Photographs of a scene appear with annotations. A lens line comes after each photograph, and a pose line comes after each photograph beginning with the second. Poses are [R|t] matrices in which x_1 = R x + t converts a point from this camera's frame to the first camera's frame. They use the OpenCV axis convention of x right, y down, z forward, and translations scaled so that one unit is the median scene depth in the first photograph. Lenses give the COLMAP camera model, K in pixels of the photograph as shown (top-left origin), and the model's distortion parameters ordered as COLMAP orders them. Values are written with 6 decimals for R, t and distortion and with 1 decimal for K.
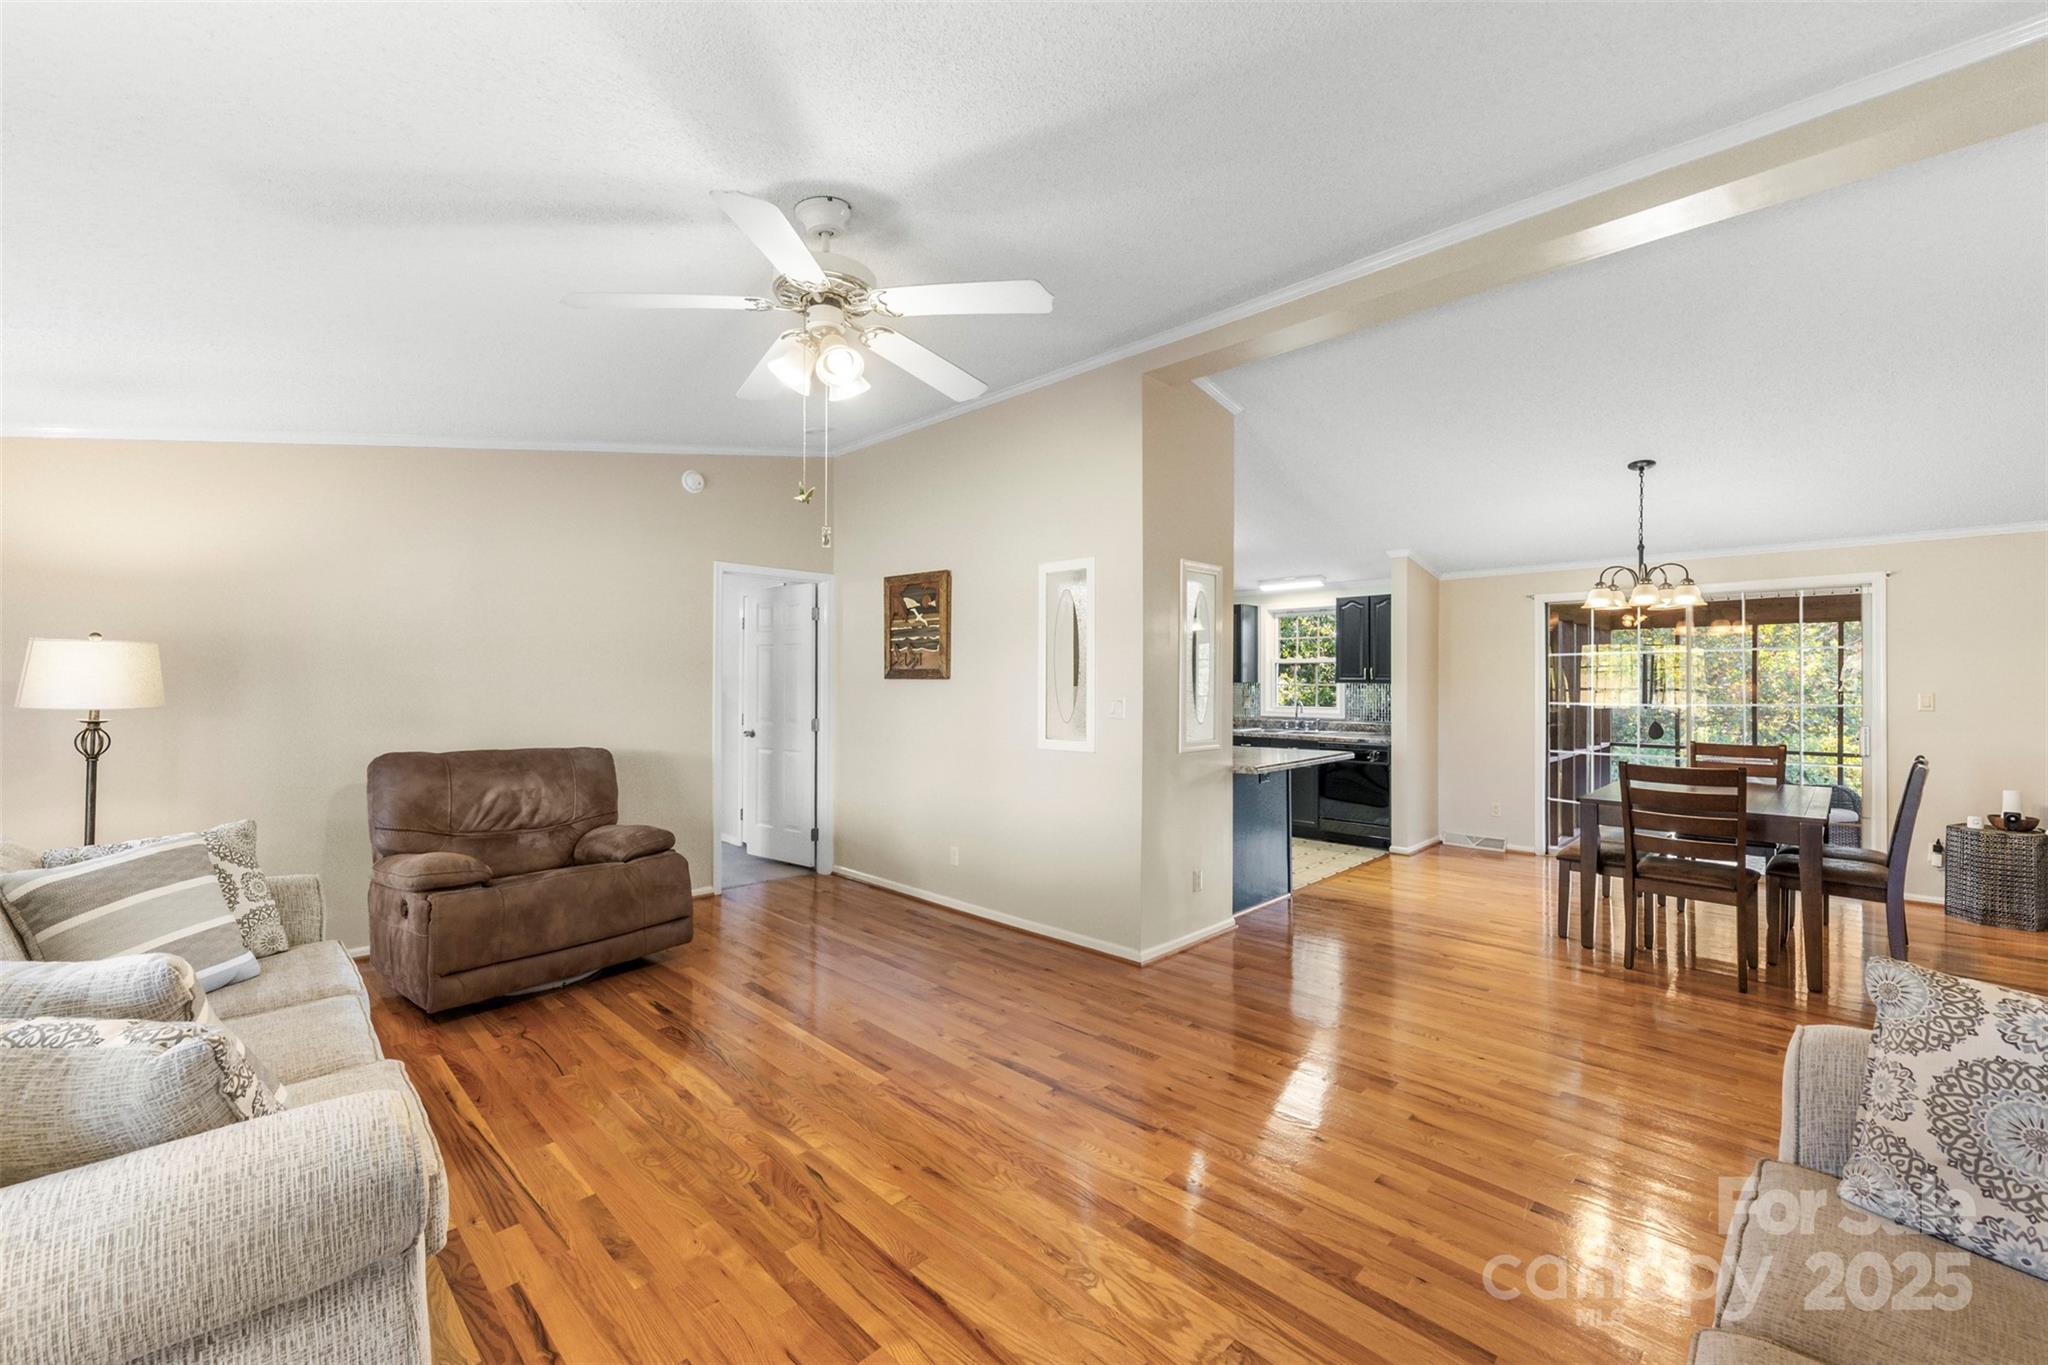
lens RADIAL K [[815.5, 0, 1024.0], [0, 815.5, 682.5], [0, 0, 1]] dist [-0.001187, -0.000331]
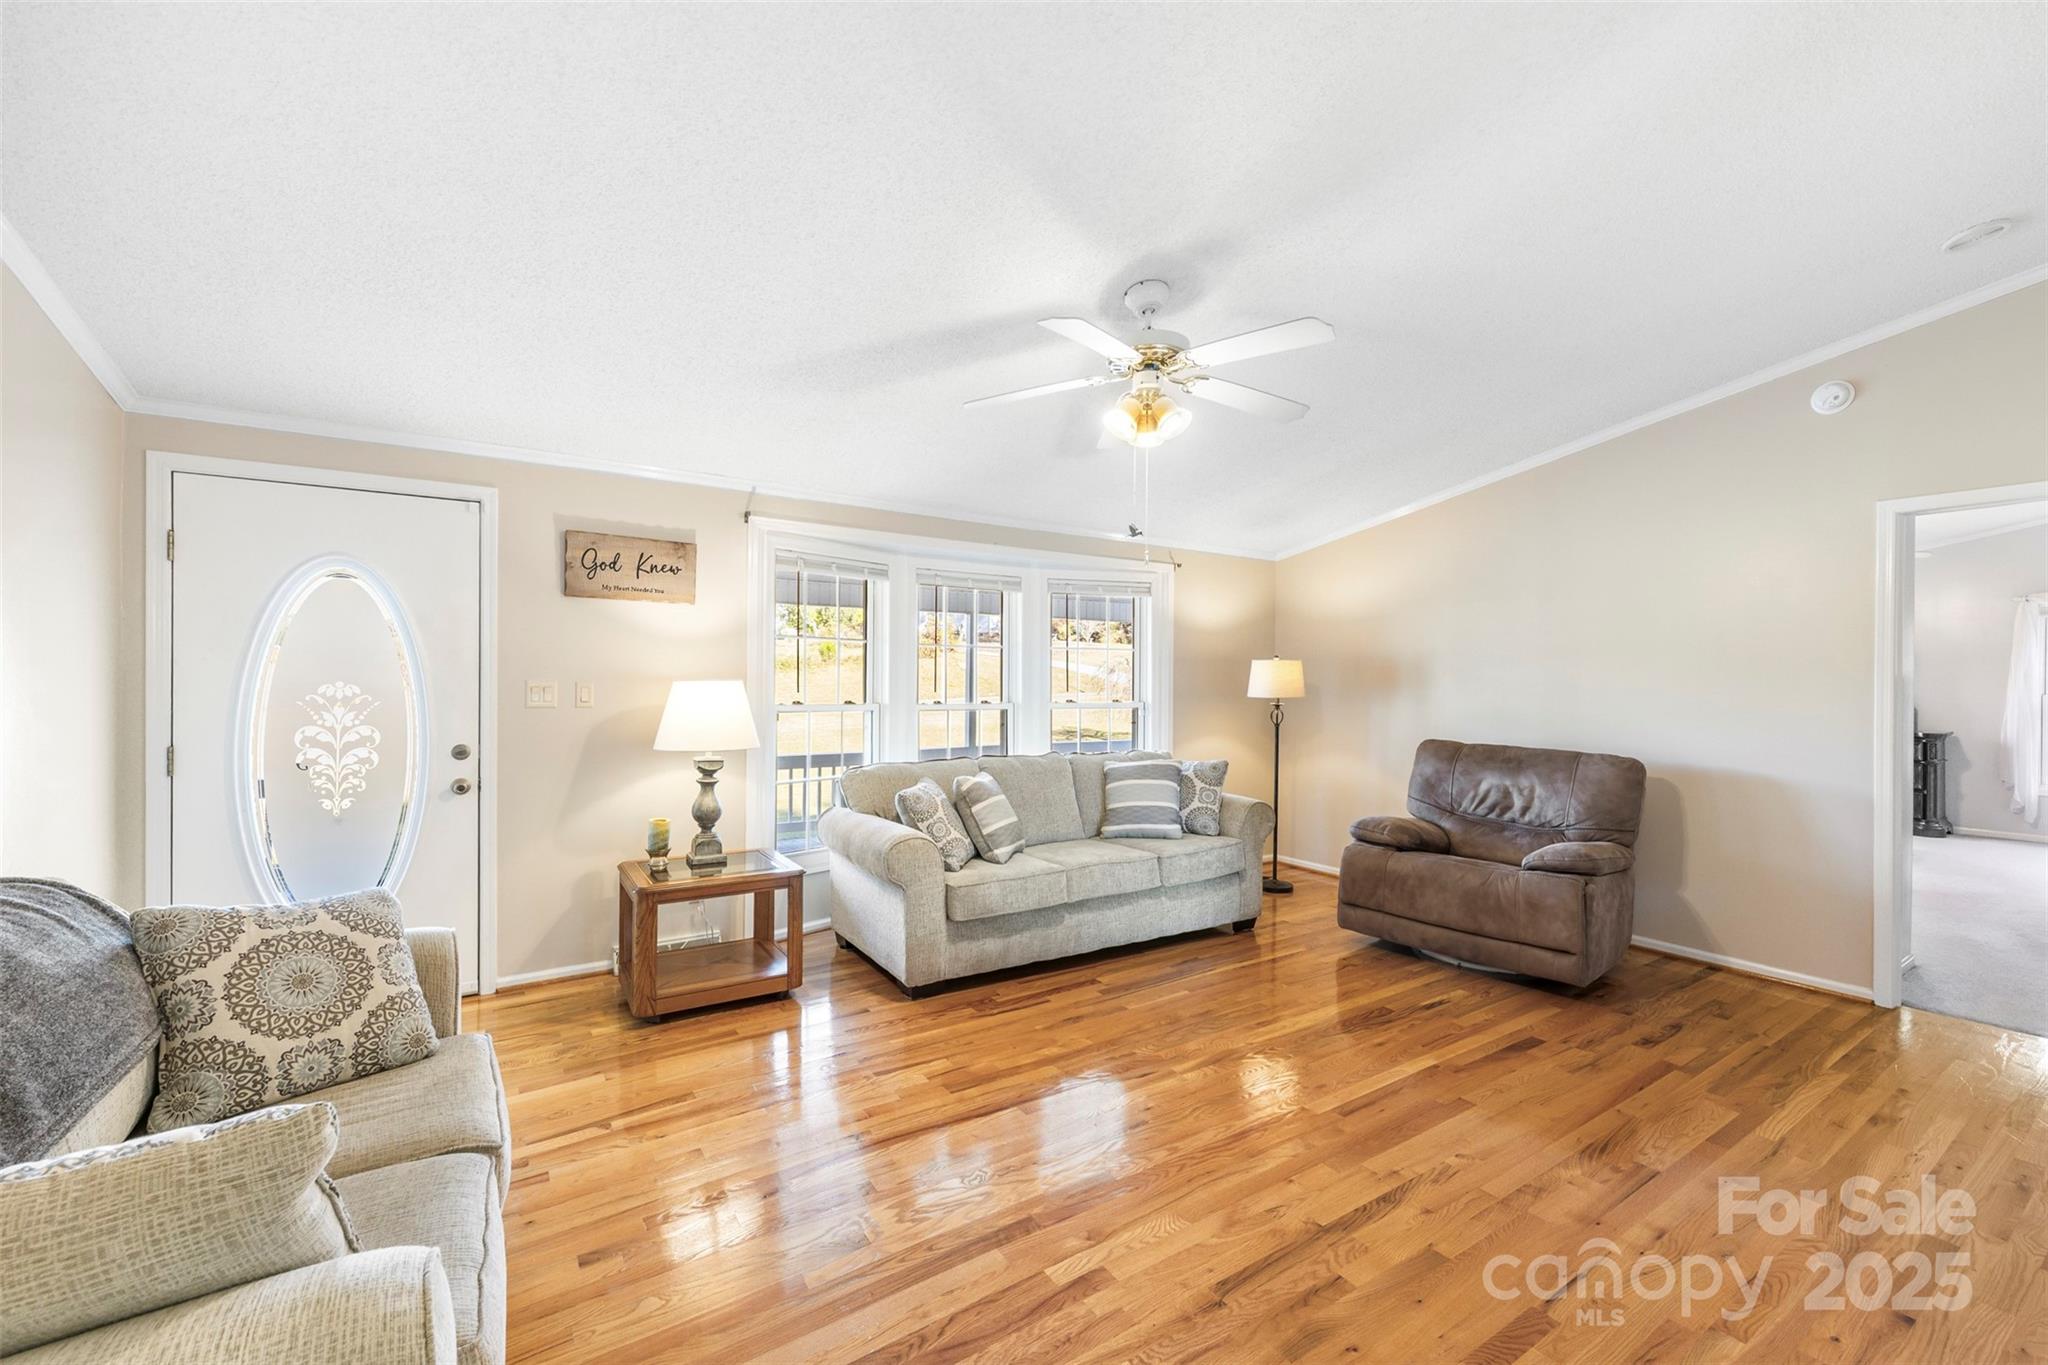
lens RADIAL K [[824.0, 0, 1015.4], [0, 824.0, 690.2], [0, 0, 1]] dist [0.002137, -0.000009]
pose [[-0.215807, 0.003411, -0.976430, 0.677048], [-0.004898, 0.999978, 0.004576, 0.008323], [0.976424, 0.005770, -0.215786, 0.724340]]
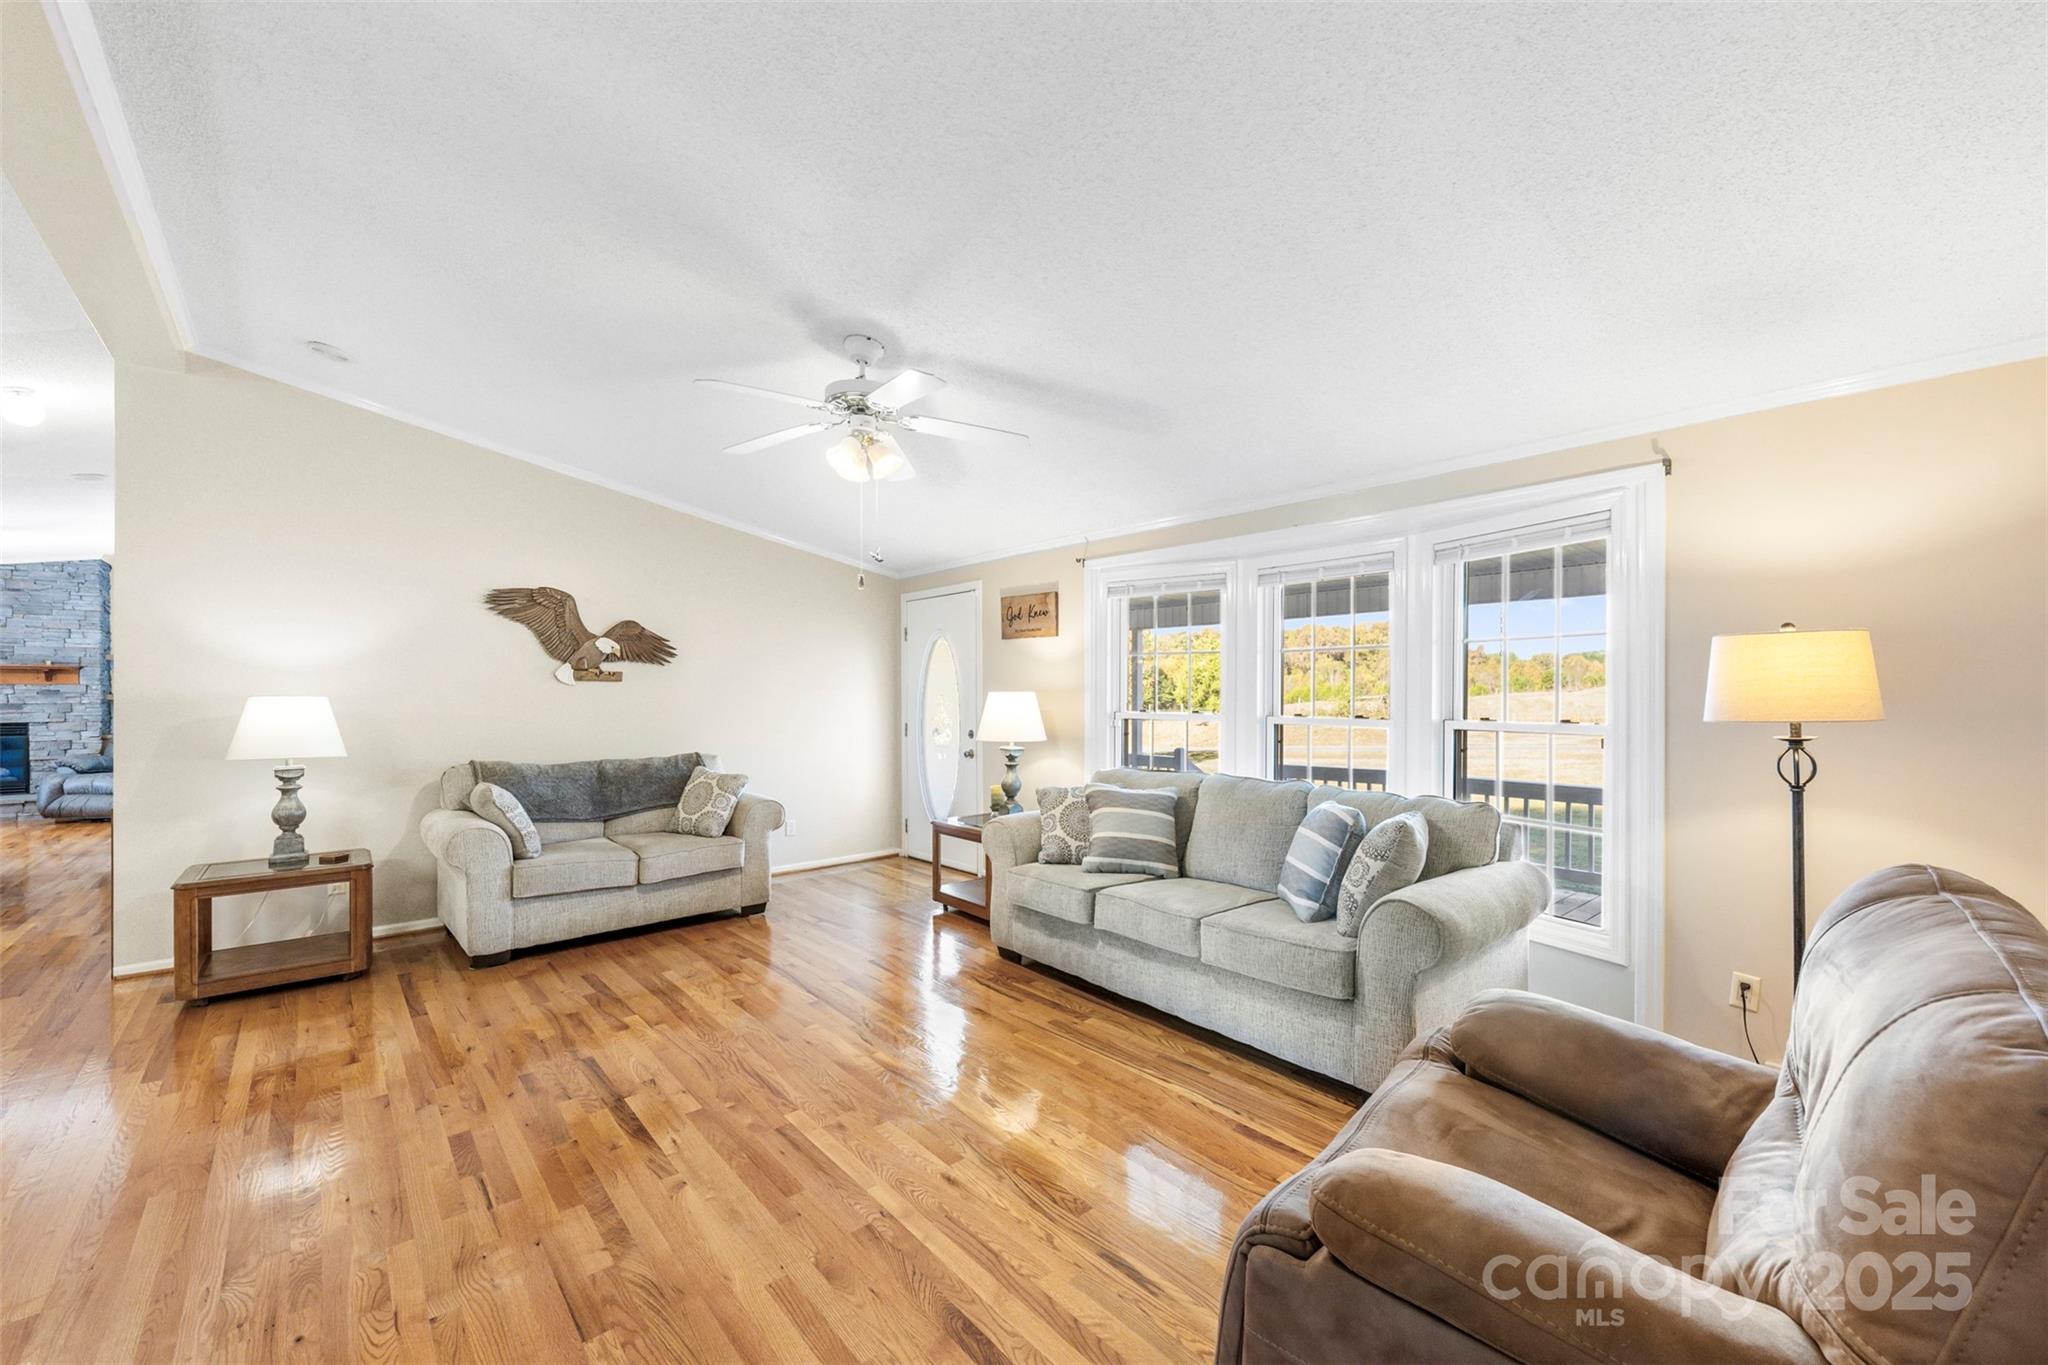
lens RADIAL K [[815.4, 0, 1024.7], [0, 815.4, 694.7], [0, 0, 1]] dist [0.001355, -0.000672]
pose [[-0.997069, -0.004674, 0.076362, -0.423224], [-0.004830, 0.999987, -0.001869, 0.010110], [-0.076352, -0.002232, -0.997078, 1.590355]]
